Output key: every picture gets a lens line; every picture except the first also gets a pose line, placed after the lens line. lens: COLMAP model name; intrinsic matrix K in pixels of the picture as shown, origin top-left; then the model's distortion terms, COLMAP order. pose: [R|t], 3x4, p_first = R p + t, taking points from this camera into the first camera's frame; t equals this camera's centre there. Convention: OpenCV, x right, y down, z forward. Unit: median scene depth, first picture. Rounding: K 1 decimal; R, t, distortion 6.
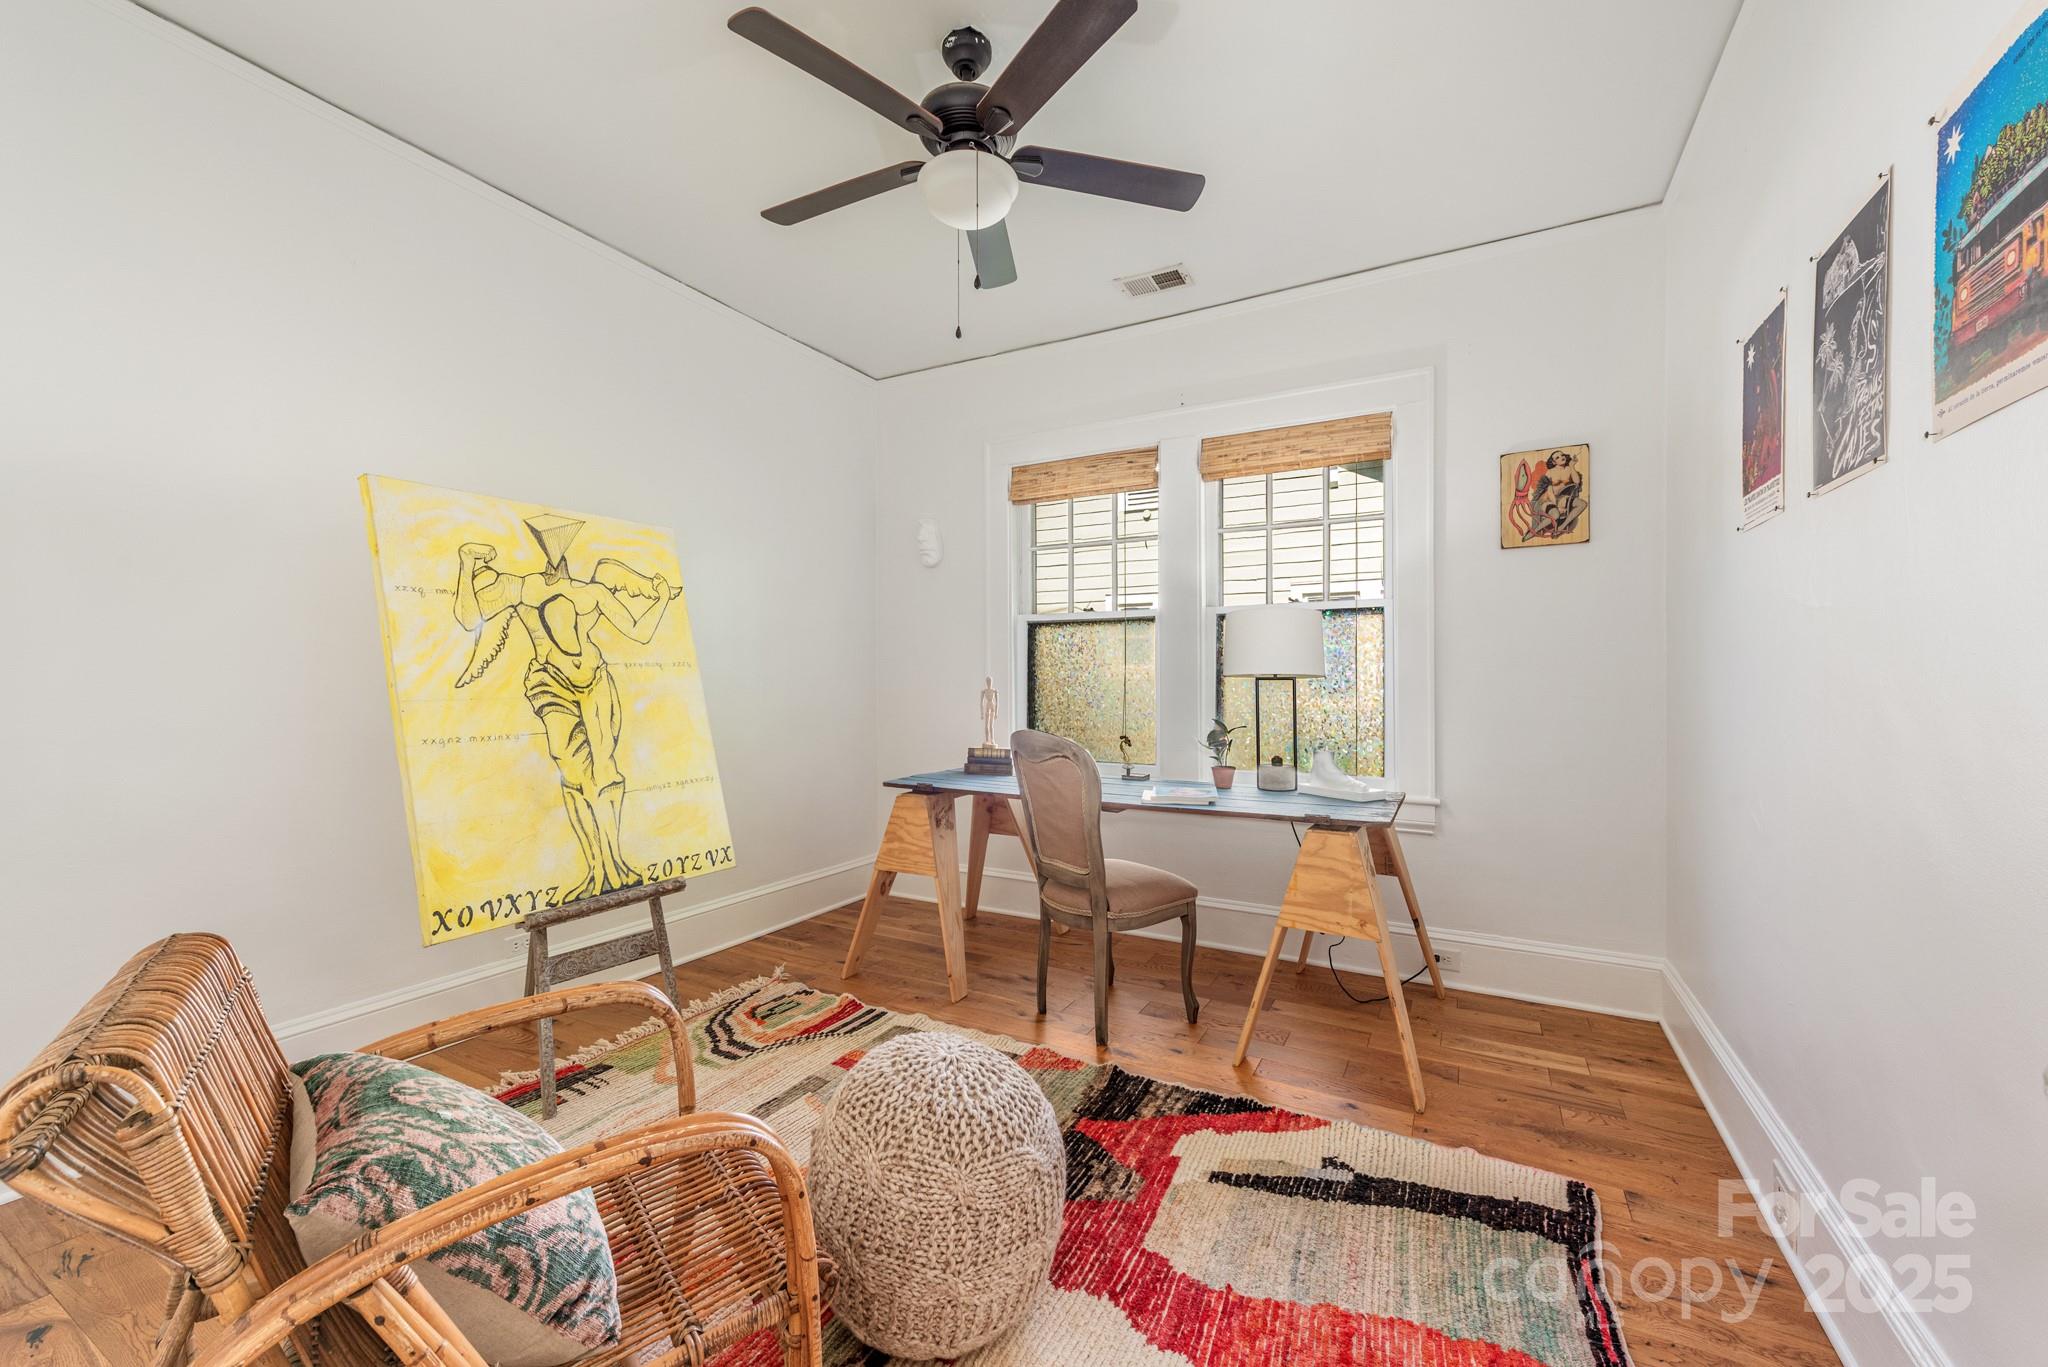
lens RADIAL K [[802.9, 0, 1032.0], [0, 802.9, 683.5], [0, 0, 1]] dist [0.009706, 0.000164]
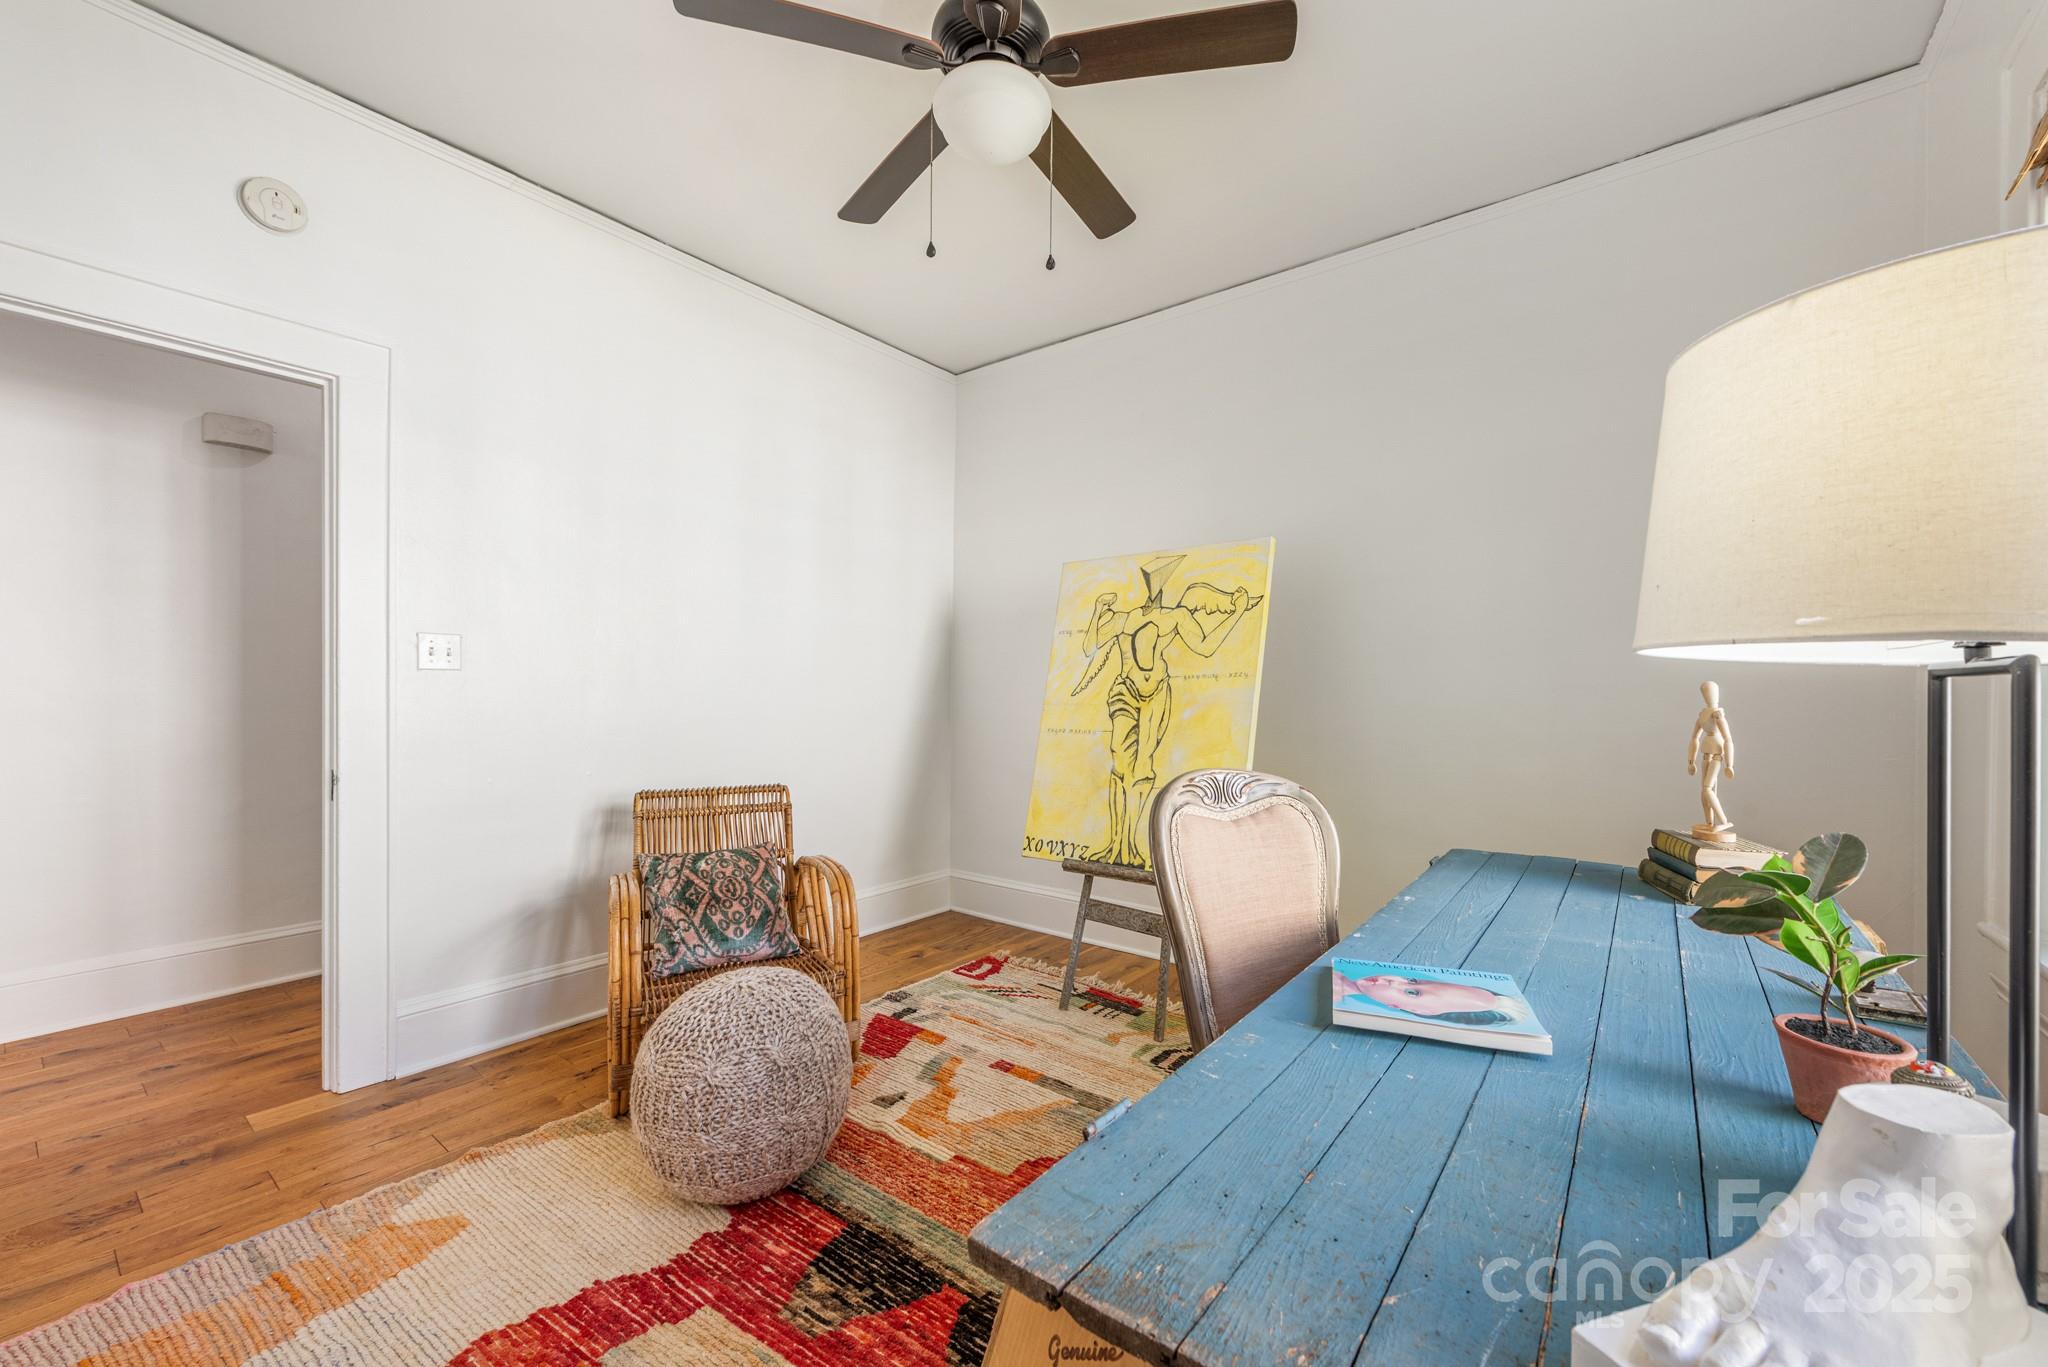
lens RADIAL K [[802.9, 0, 1032.0], [0, 802.9, 683.5], [0, 0, 1]] dist [0.009706, 0.000164]
pose [[-0.144649, -0.004713, -0.989472, 0.695322], [-0.000492, 0.999989, -0.004691, -0.009739], [0.989483, -0.000192, -0.144649, 1.039761]]
